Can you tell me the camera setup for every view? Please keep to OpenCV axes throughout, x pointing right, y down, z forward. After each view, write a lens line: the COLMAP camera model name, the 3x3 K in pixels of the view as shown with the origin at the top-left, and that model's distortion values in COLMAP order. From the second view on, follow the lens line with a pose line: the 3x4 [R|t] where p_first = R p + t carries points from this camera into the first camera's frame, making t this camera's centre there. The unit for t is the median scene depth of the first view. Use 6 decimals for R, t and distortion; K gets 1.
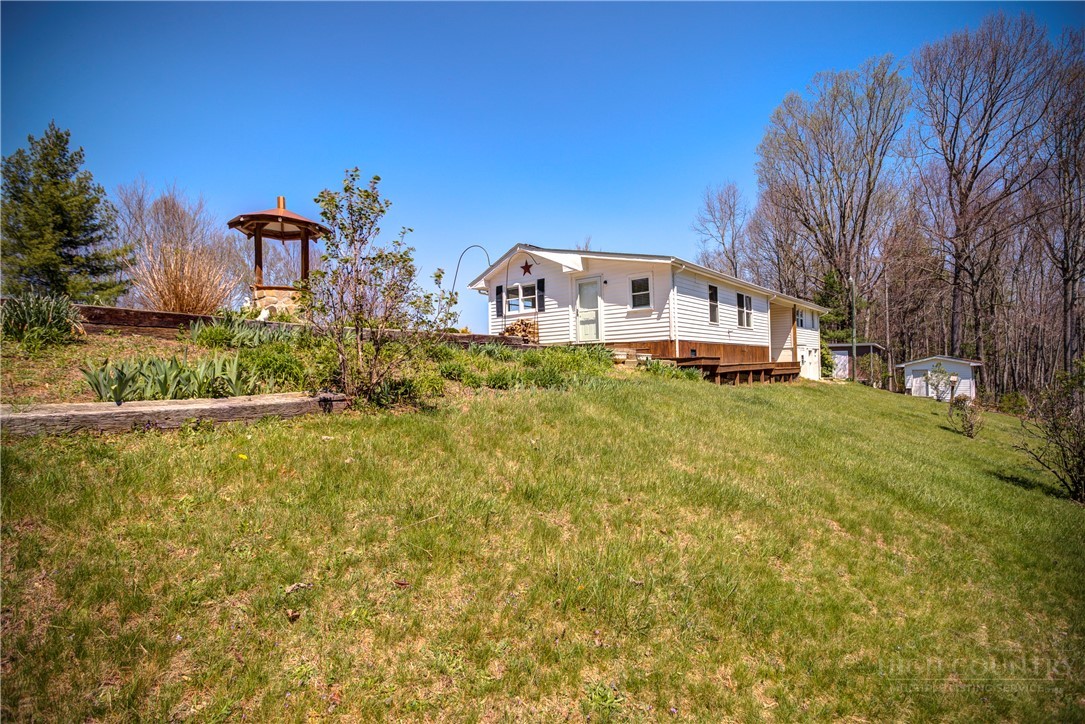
lens RADIAL K [[525.8, 0, 542.5], [0, 525.8, 362.0], [0, 0, 1]] dist [-0.000827, 0.000031]
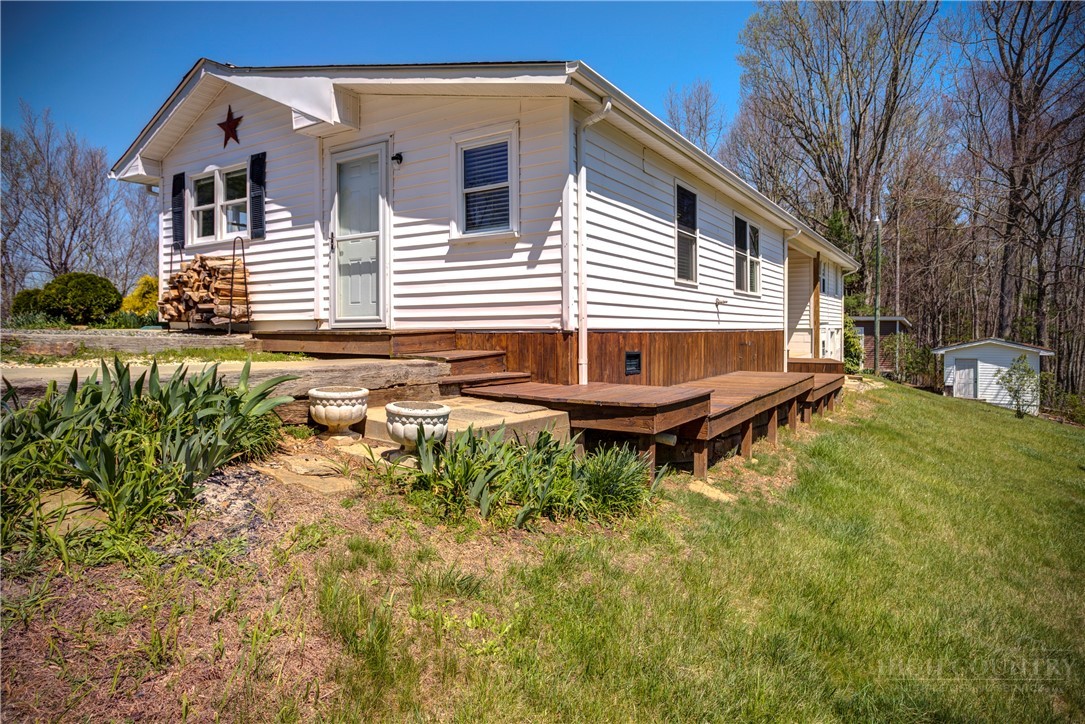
lens RADIAL K [[623.7, 0, 545.9], [0, 623.7, 339.3], [0, 0, 1]] dist [-0.001157, -0.000103]
pose [[0.992601, 0.019969, 0.119765, 0.156608], [-0.023558, 0.999313, 0.028622, -0.039556], [-0.119111, -0.031232, 0.992390, 0.517007]]
